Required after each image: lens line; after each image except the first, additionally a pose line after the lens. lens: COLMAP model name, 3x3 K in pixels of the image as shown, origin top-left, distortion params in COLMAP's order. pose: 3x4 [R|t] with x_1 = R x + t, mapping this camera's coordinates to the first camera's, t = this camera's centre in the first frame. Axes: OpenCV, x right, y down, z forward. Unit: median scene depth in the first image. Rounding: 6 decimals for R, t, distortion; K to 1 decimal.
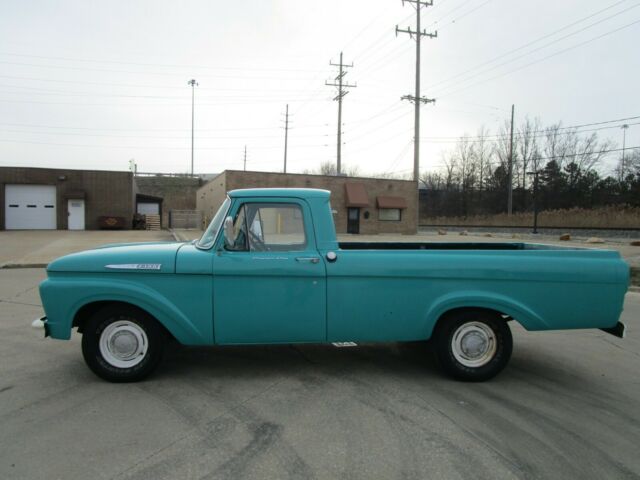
lens RADIAL K [[464.1, 0, 316.8], [0, 464.1, 242.0], [0, 0, 1]] dist [-0.038797, 0.024893]
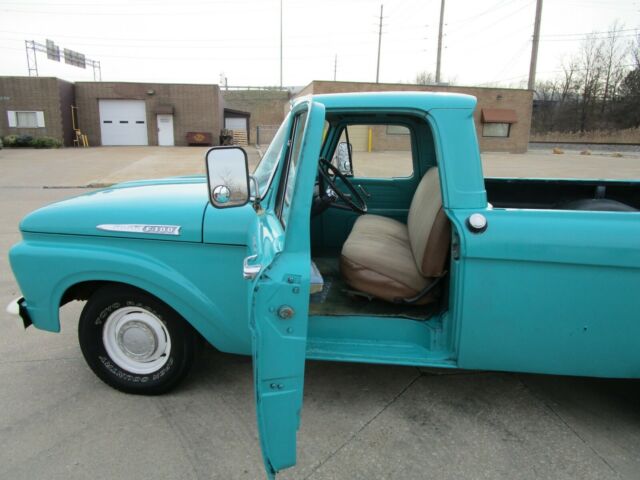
lens RADIAL K [[464.1, 0, 316.8], [0, 464.1, 242.0], [0, 0, 1]] dist [-0.038797, 0.024893]
pose [[0.981801, 0.041669, -0.185287, -0.005826], [-0.007674, 0.983541, 0.180523, -0.004686], [0.189760, -0.175816, 0.965961, 0.051844]]
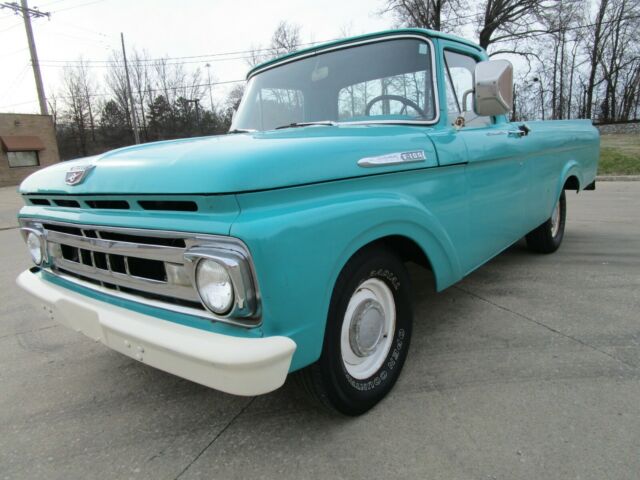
lens RADIAL K [[464.1, 0, 316.8], [0, 464.1, 242.0], [0, 0, 1]] dist [-0.038797, 0.024893]
pose [[0.676281, -0.213622, 0.704989, -0.090162], [0.124251, 0.976396, 0.176671, 0.004948], [-0.726089, -0.031884, 0.686861, 0.084352]]
